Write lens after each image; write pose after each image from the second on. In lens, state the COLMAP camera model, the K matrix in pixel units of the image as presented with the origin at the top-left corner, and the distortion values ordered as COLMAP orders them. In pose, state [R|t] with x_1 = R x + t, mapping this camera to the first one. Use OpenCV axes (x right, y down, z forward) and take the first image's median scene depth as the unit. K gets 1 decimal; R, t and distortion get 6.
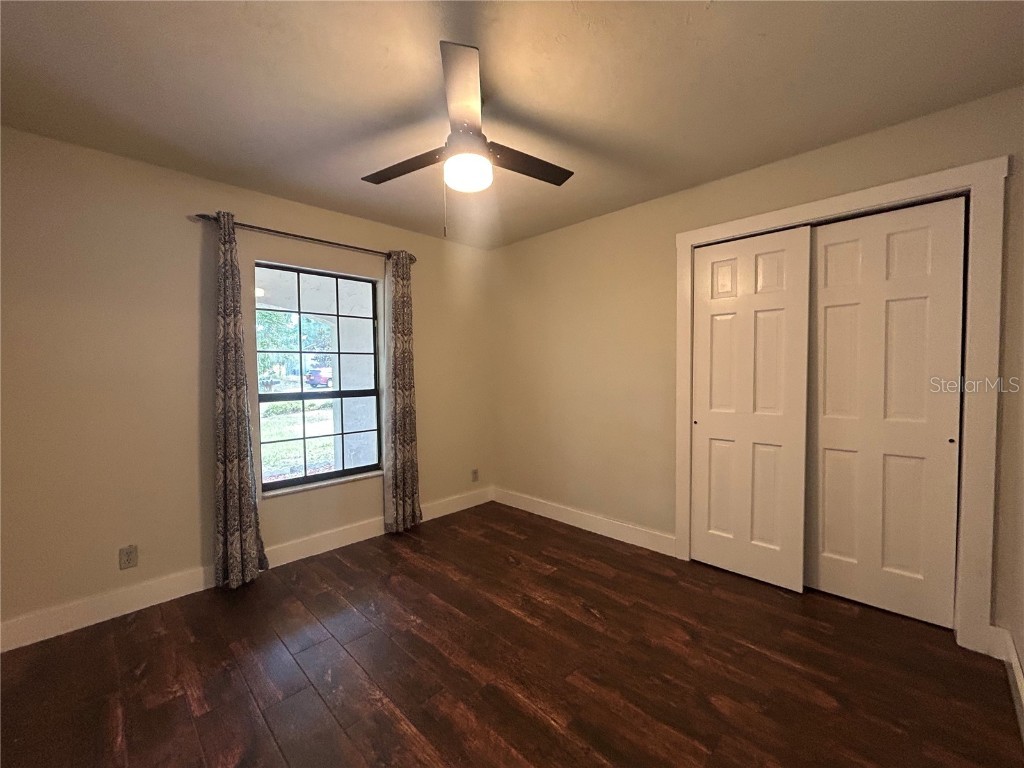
lens RADIAL K [[415.0, 0, 510.6], [0, 415.0, 385.0], [0, 0, 1]] dist [-0.003041, 0.000662]
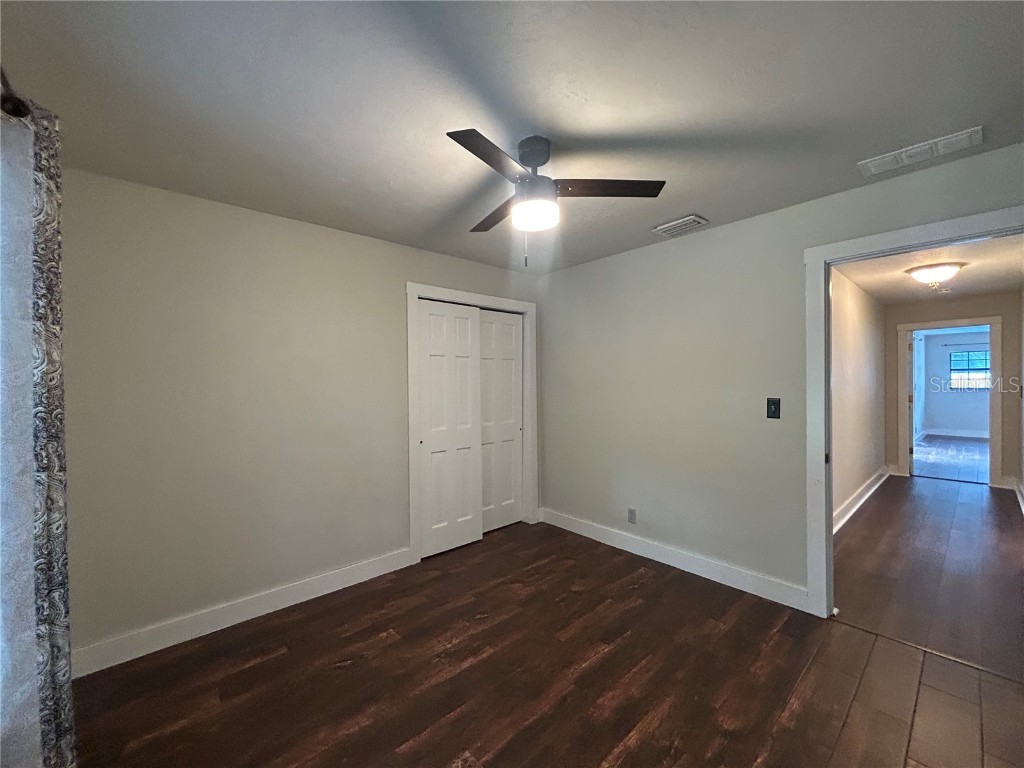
lens RADIAL K [[415.0, 0, 510.6], [0, 415.0, 385.0], [0, 0, 1]] dist [-0.003041, 0.000662]
pose [[0.054751, 0.004093, 0.998492, -0.859706], [0.045785, 0.998929, -0.006605, -0.064752], [-0.997450, 0.046077, 0.054505, 0.774327]]
